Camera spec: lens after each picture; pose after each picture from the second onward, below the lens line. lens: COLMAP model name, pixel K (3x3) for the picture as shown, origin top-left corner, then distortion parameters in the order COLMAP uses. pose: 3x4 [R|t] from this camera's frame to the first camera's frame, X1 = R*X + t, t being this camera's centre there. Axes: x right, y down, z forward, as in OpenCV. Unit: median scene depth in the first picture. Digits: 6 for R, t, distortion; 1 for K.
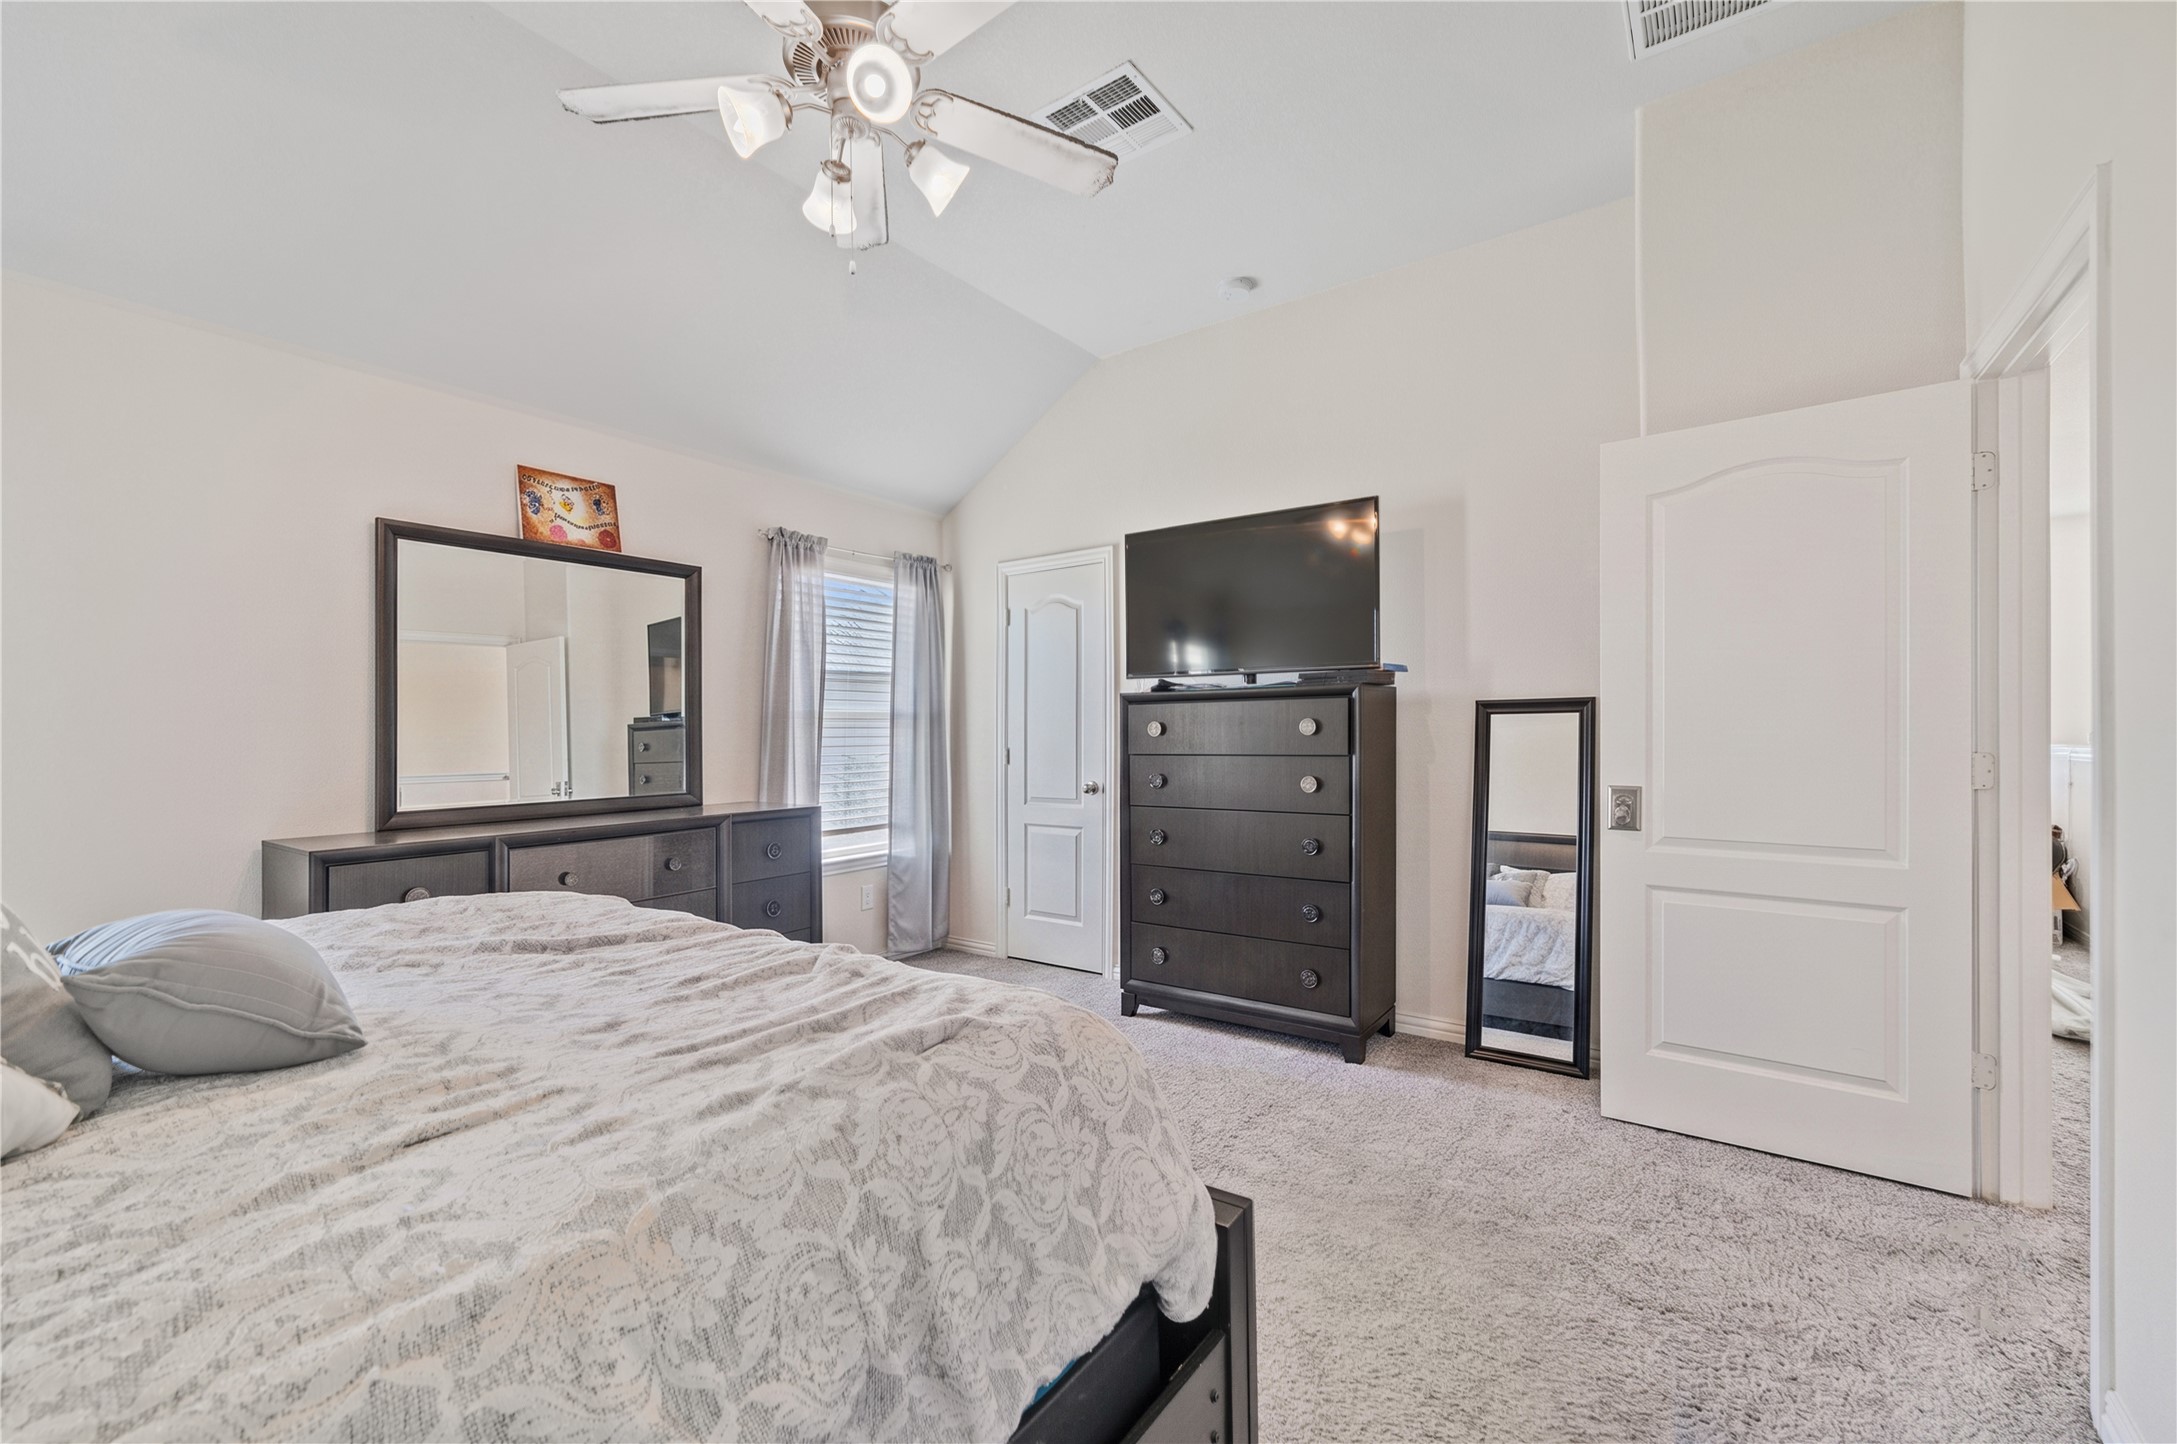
lens RADIAL K [[854.6, 0, 1080.7], [0, 854.6, 725.3], [0, 0, 1]] dist [-0.001406, 0.000190]
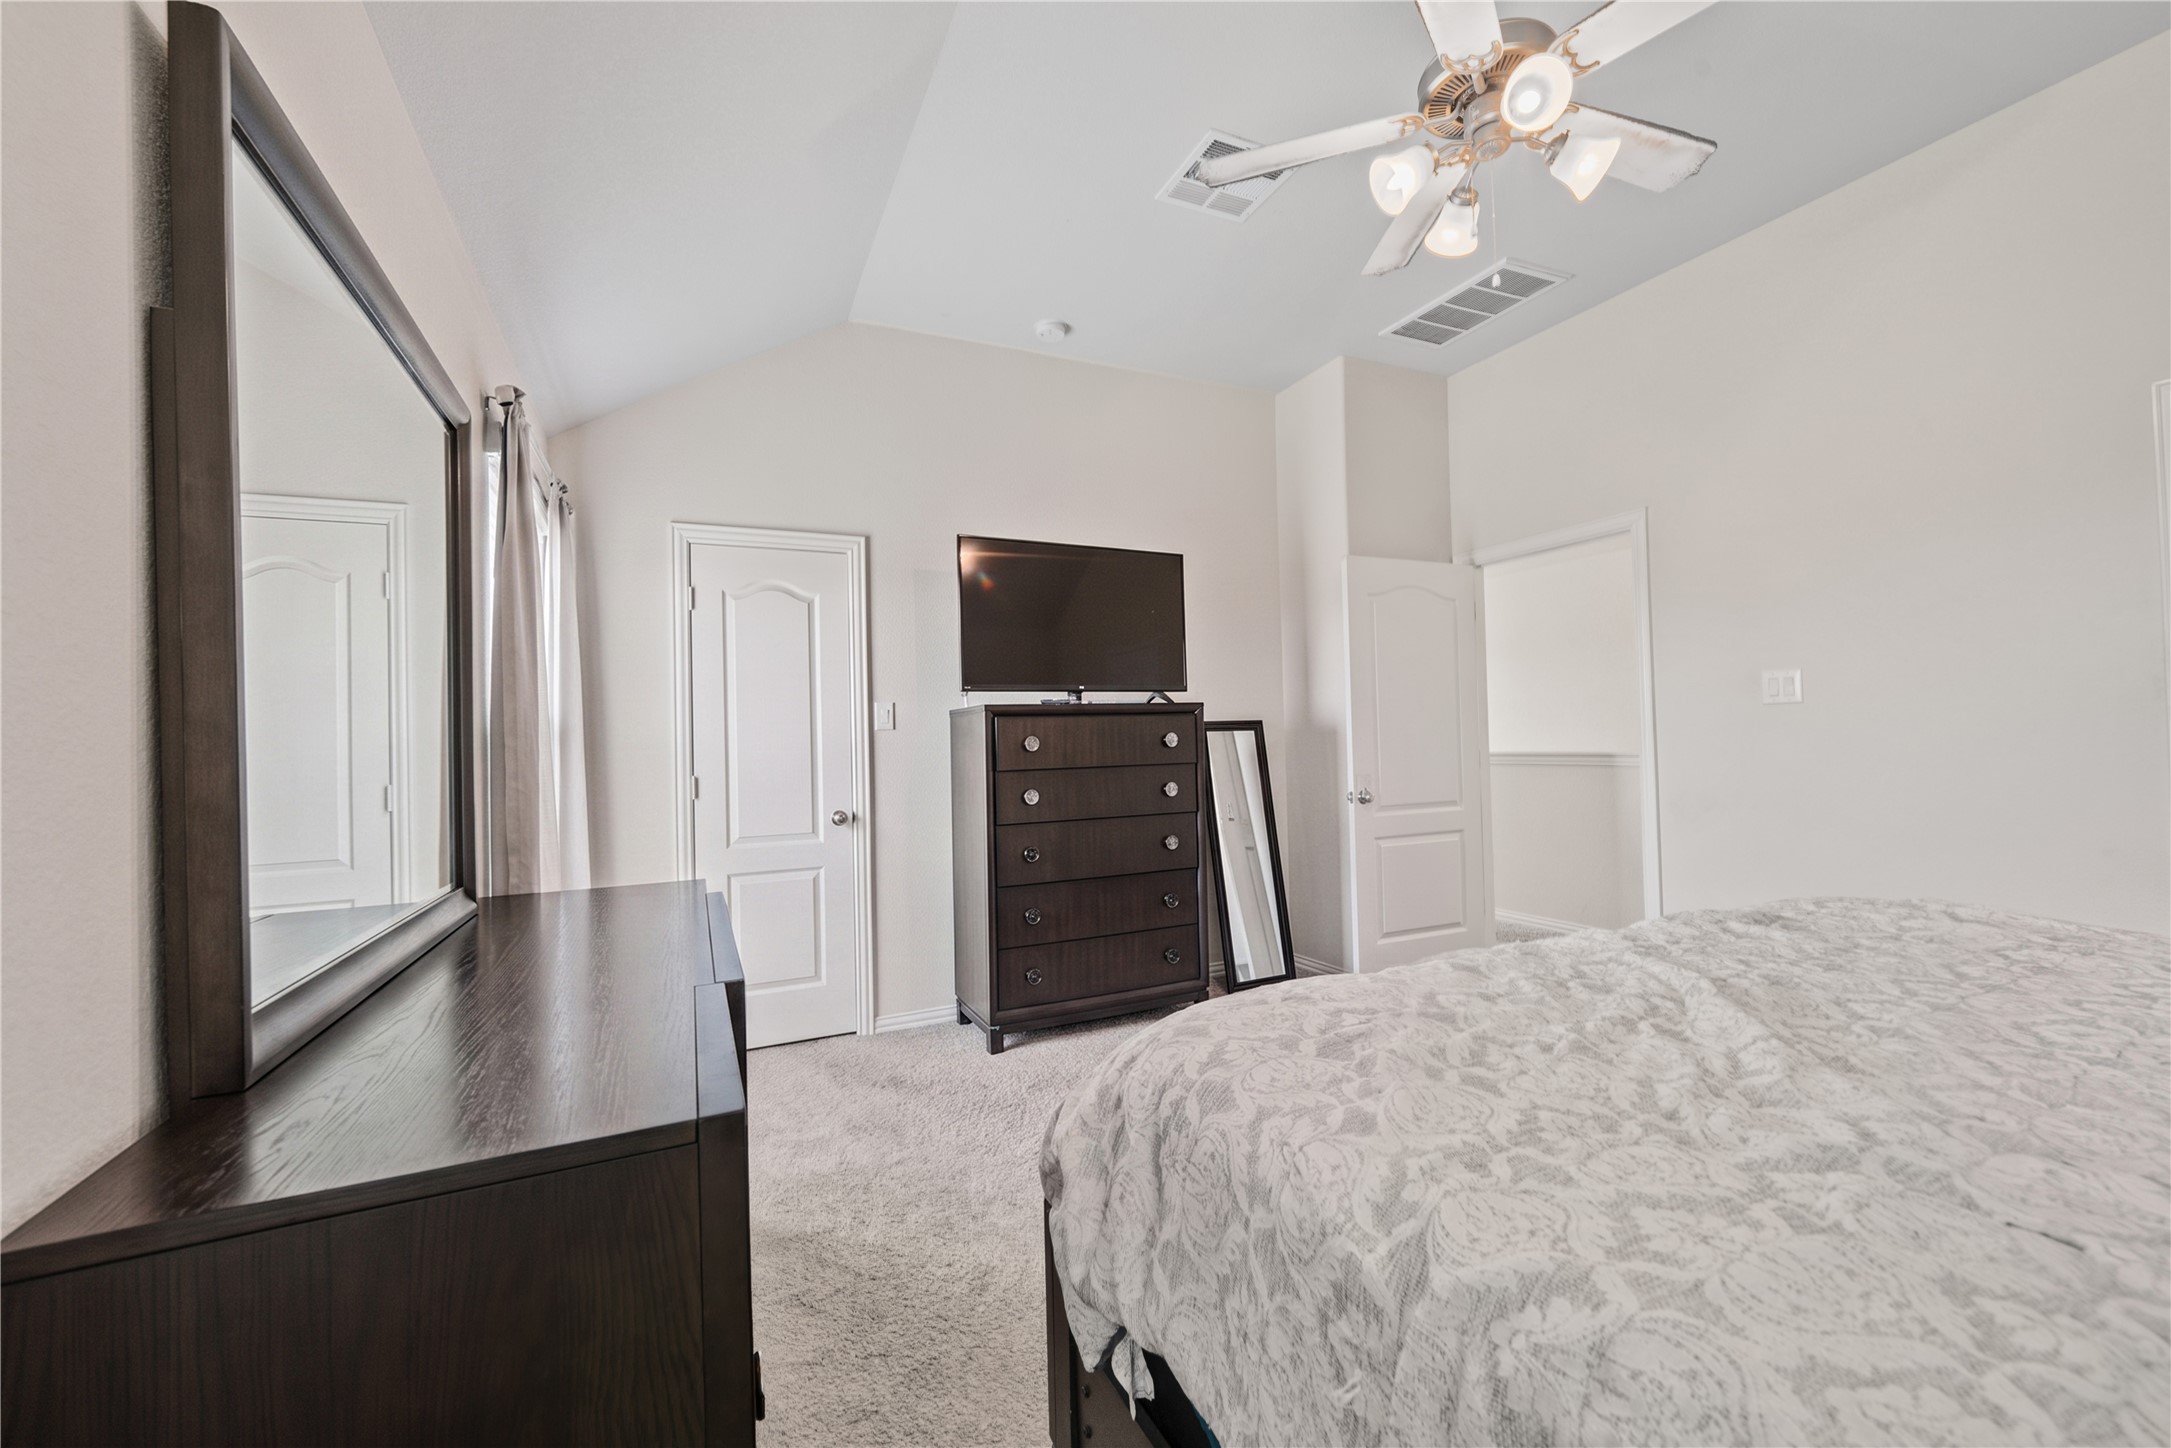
lens RADIAL K [[852.2, 0, 1077.7], [0, 852.2, 727.3], [0, 0, 1]] dist [-0.001406, 0.000190]
pose [[0.498789, 0.010685, 0.866658, -0.711569], [0.018102, 0.999577, -0.022742, 0.009247], [-0.866534, 0.027032, 0.498385, 0.458259]]
